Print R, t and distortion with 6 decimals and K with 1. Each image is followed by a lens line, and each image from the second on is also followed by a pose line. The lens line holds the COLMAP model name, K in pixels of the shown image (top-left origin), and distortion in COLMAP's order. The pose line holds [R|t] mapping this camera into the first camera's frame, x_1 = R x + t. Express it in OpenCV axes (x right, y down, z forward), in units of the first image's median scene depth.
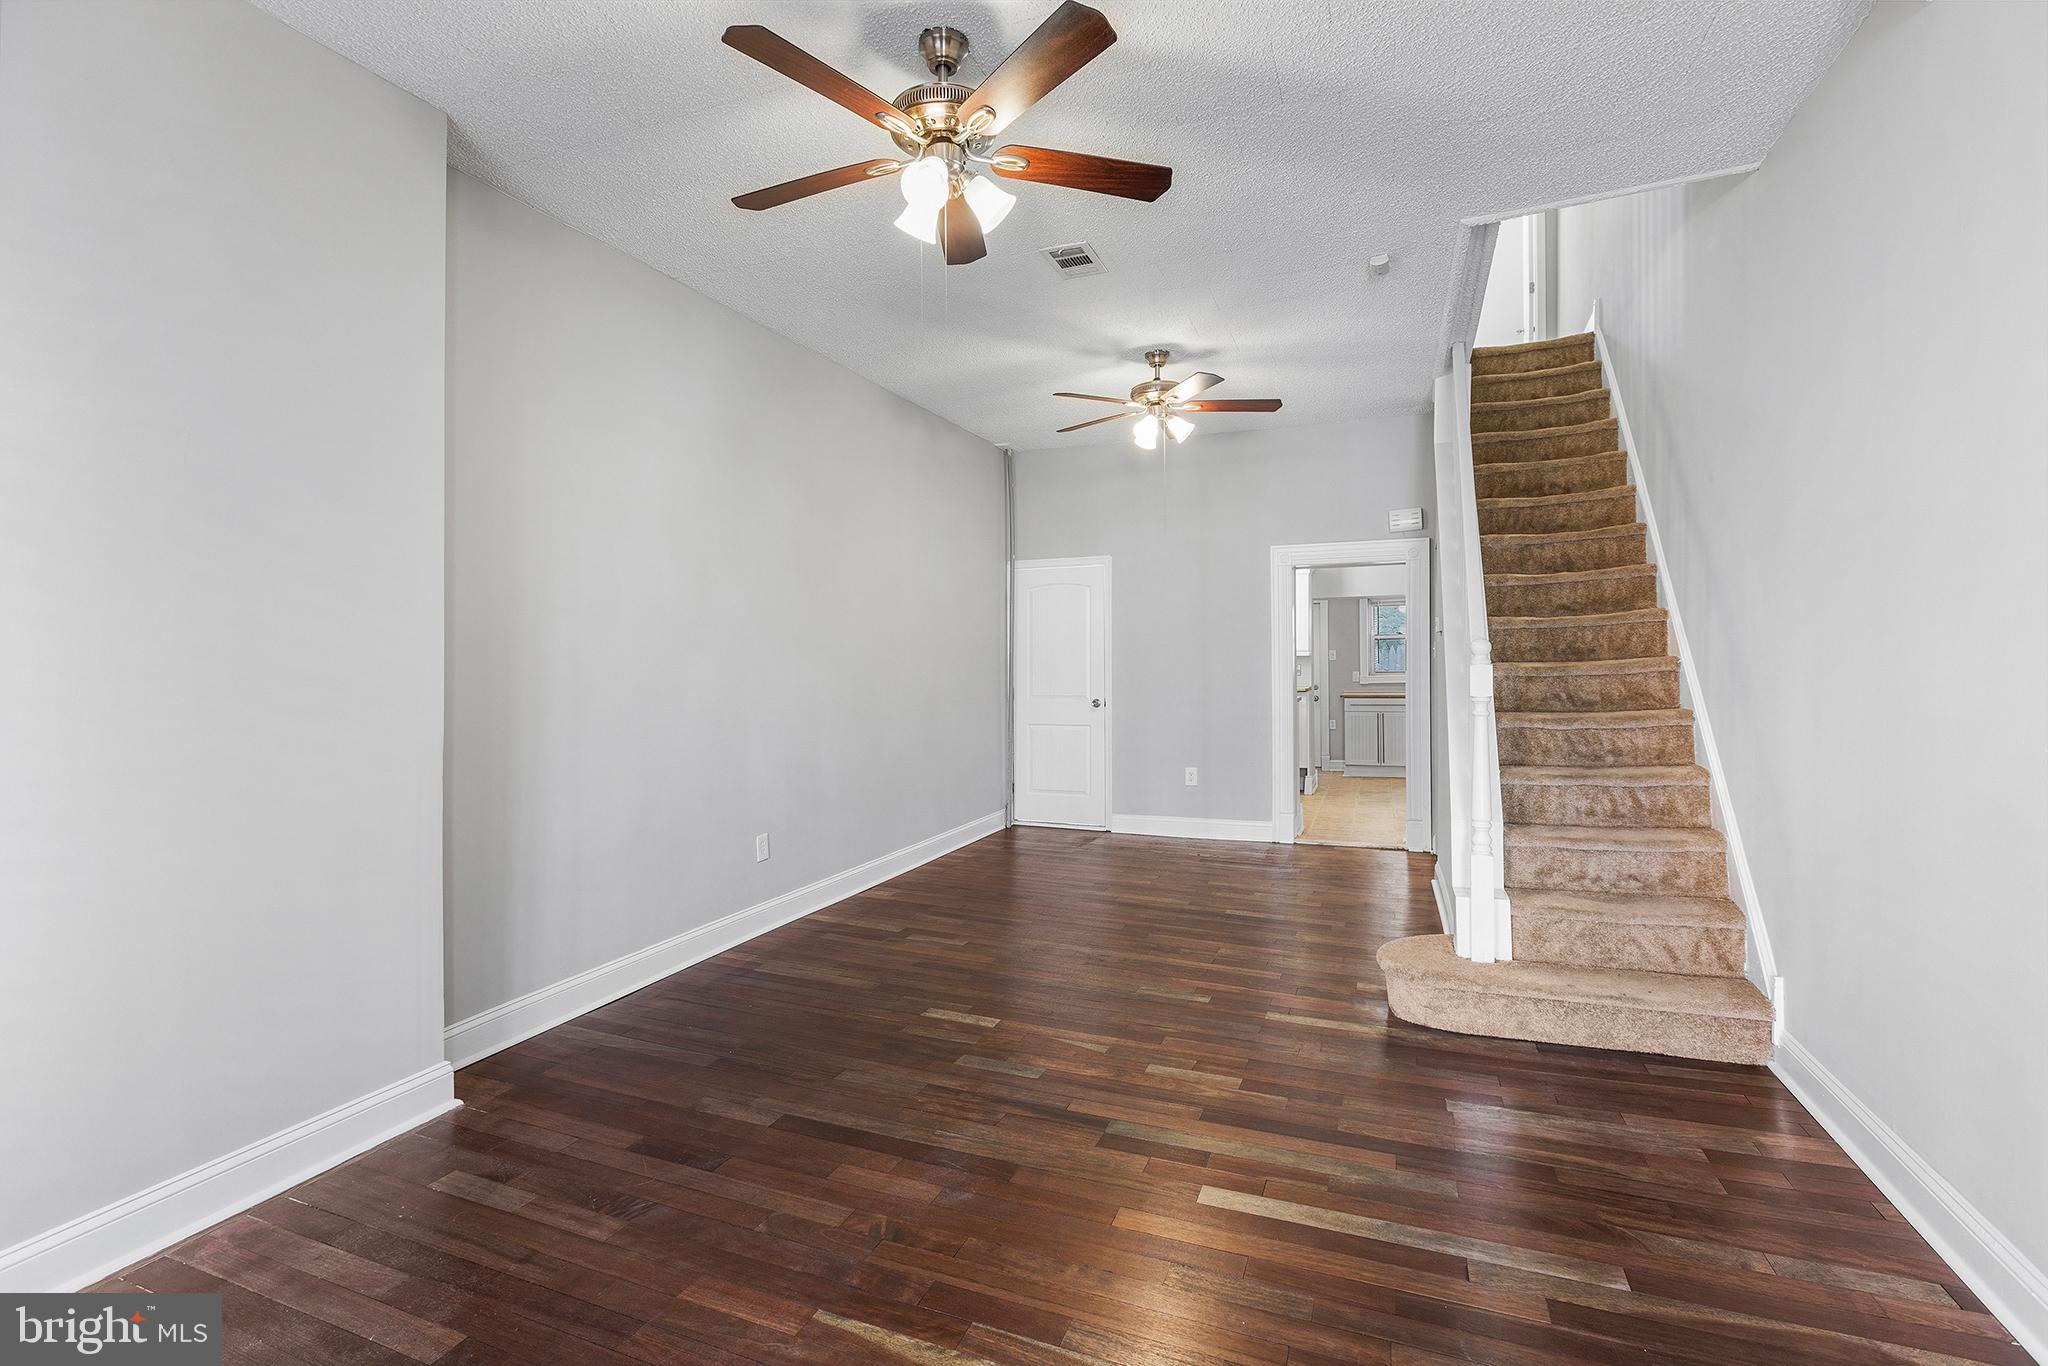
lens RADIAL K [[934.1, 0, 1034.7], [0, 934.1, 671.6], [0, 0, 1]] dist [0.000761, 0.000356]
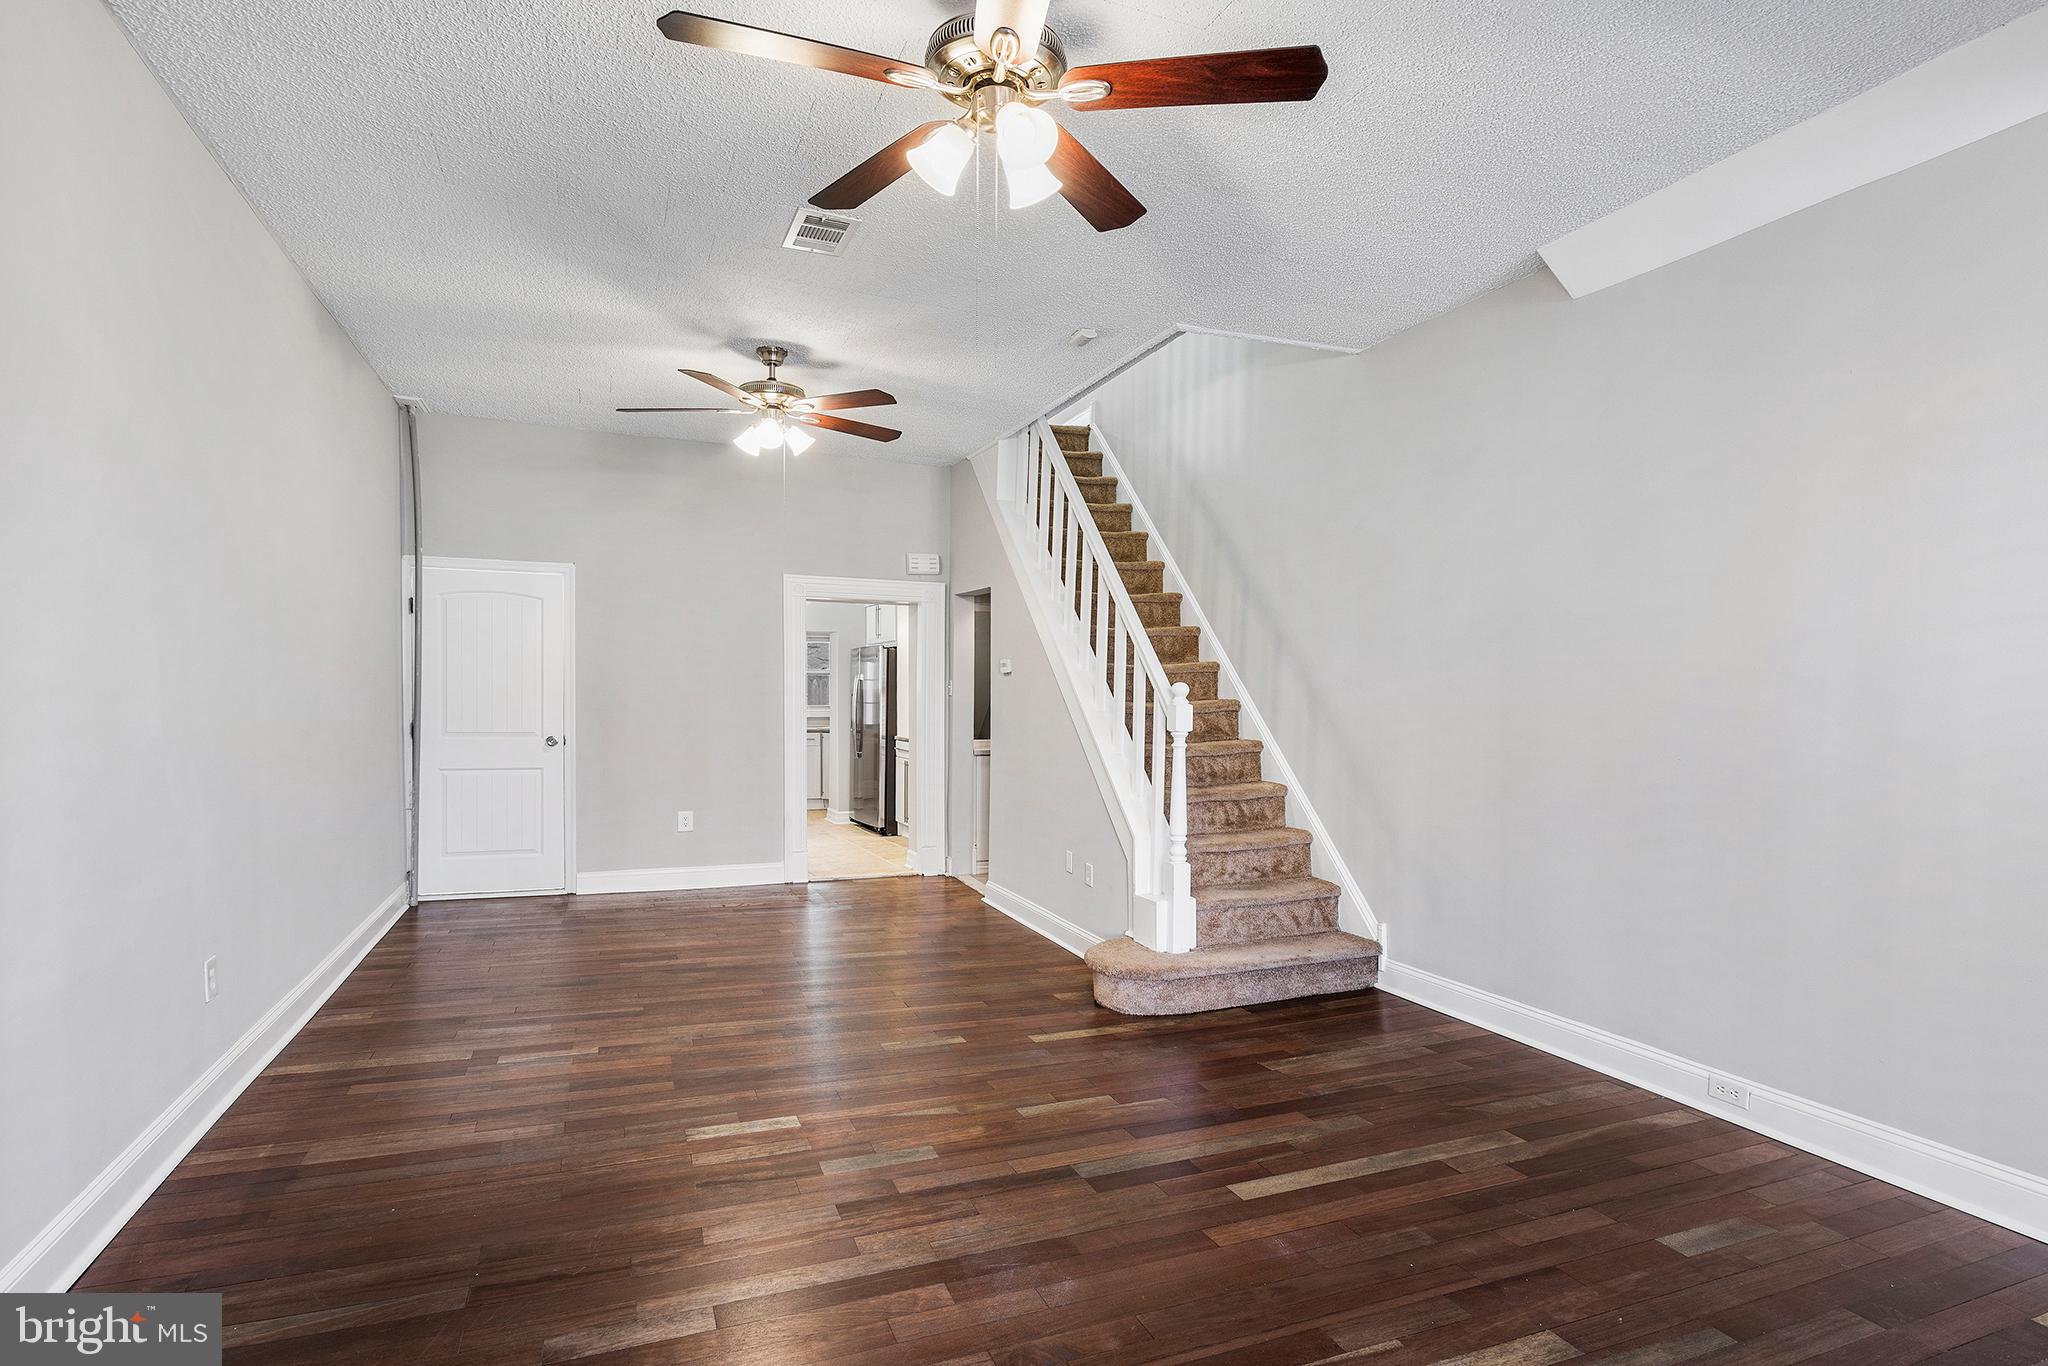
lens RADIAL K [[955.1, 0, 1018.6], [0, 955.1, 732.7], [0, 0, 1]] dist [0.001511, 0.000165]
pose [[0.731953, -0.008190, 0.681306, -0.477526], [-0.012389, 0.999602, 0.025326, -0.000350], [-0.681242, -0.026978, 0.731561, 0.235507]]
